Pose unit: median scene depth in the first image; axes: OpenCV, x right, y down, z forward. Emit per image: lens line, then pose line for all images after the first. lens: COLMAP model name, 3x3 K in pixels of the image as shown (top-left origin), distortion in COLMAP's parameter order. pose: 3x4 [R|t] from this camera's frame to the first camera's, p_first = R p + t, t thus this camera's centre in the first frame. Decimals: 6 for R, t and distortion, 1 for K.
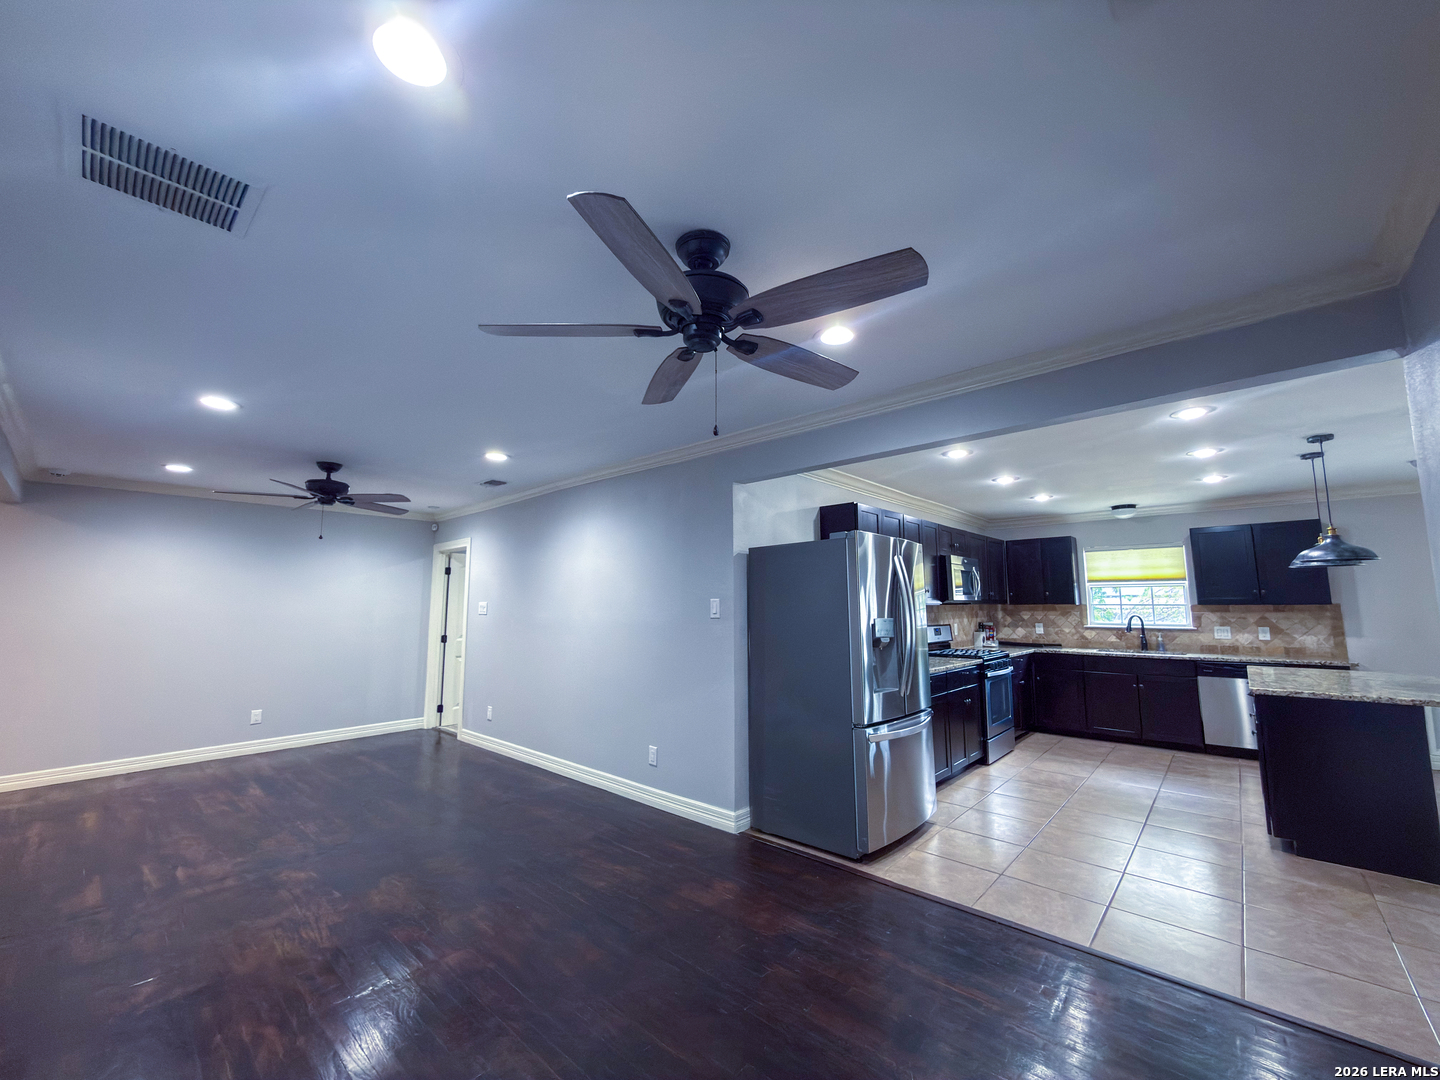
lens RADIAL K [[577.7, 0, 713.7], [0, 577.7, 538.7], [0, 0, 1]] dist [-0.001301, 0.000083]
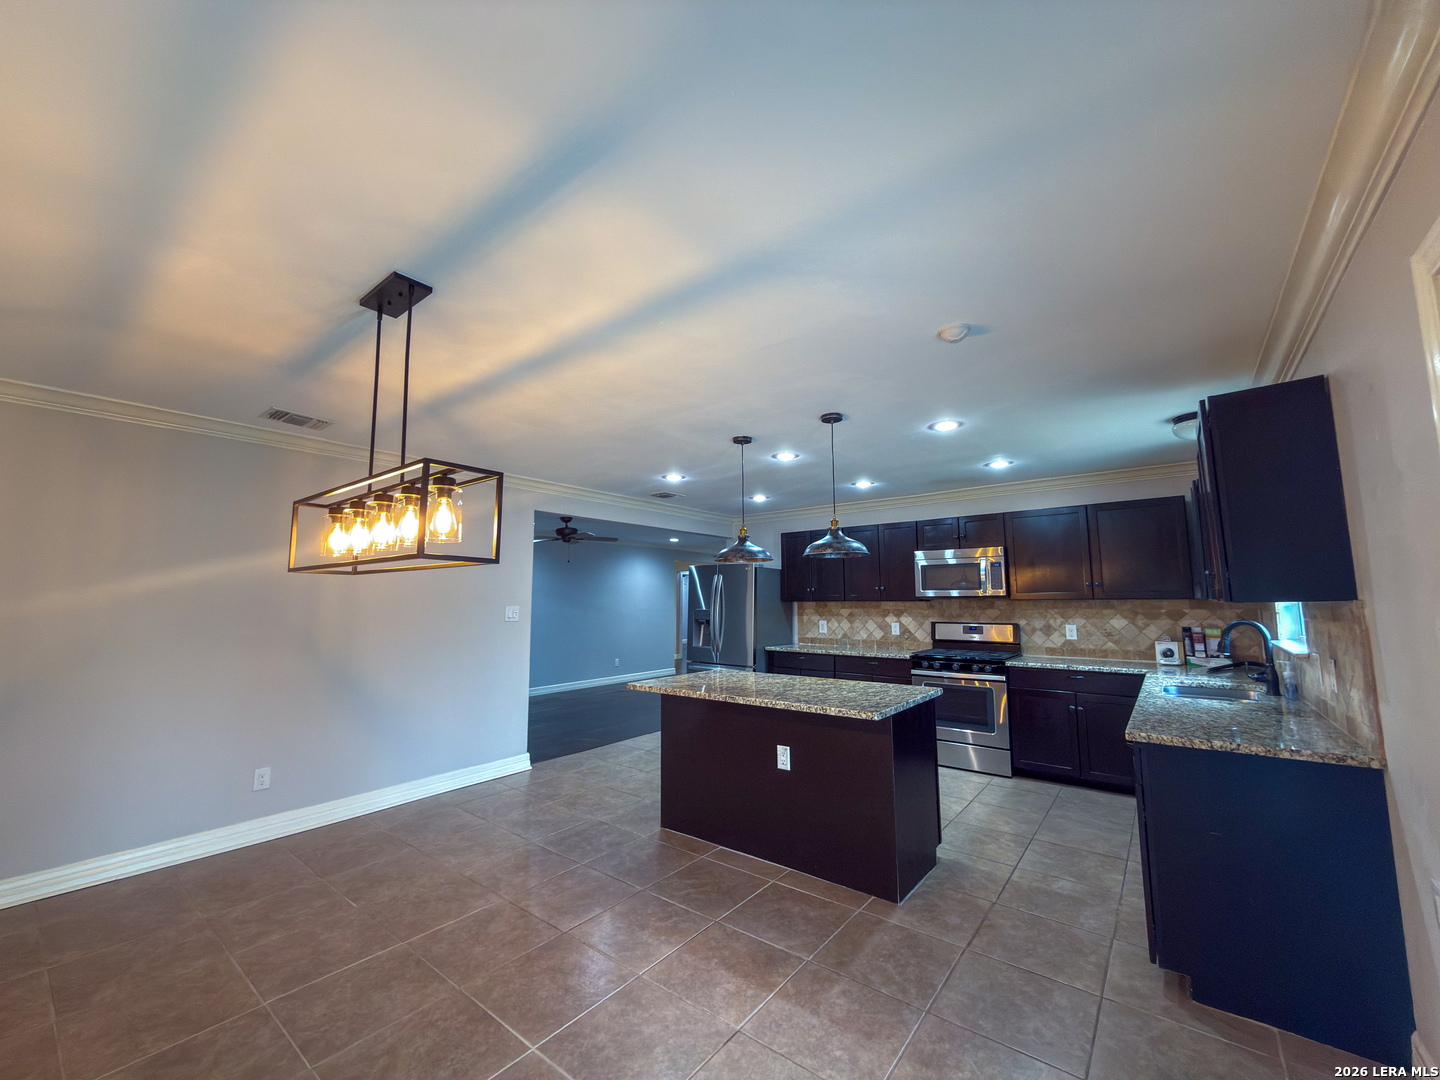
lens RADIAL K [[574.1, 0, 719.7], [0, 574.1, 541.4], [0, 0, 1]] dist [0.001769, -0.000142]
pose [[0.068750, -0.100606, -0.992548, 1.220134], [0.119449, 0.988575, -0.091930, 0.055156], [0.990457, -0.112238, 0.079982, 0.517907]]
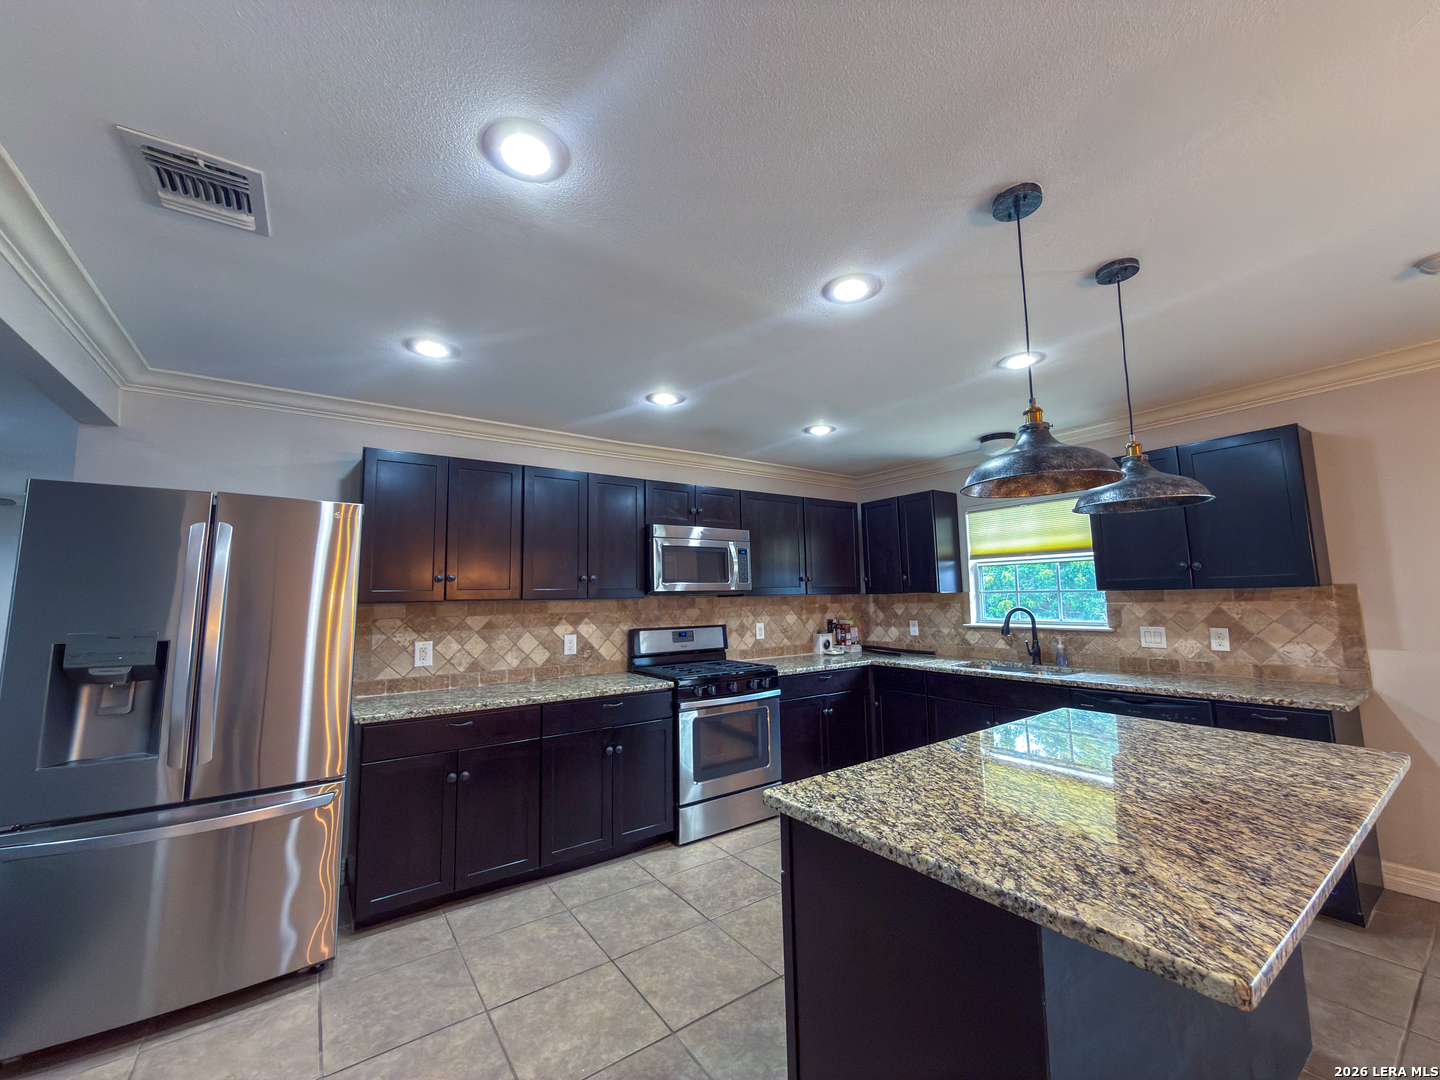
lens RADIAL K [[574.1, 0, 719.7], [0, 574.1, 541.4], [0, 0, 1]] dist [0.001769, -0.000142]
pose [[0.977389, -0.036569, -0.208263, 0.549204], [0.040293, 0.999095, 0.013662, 0.037860], [0.207574, -0.021745, 0.977978, 0.322423]]
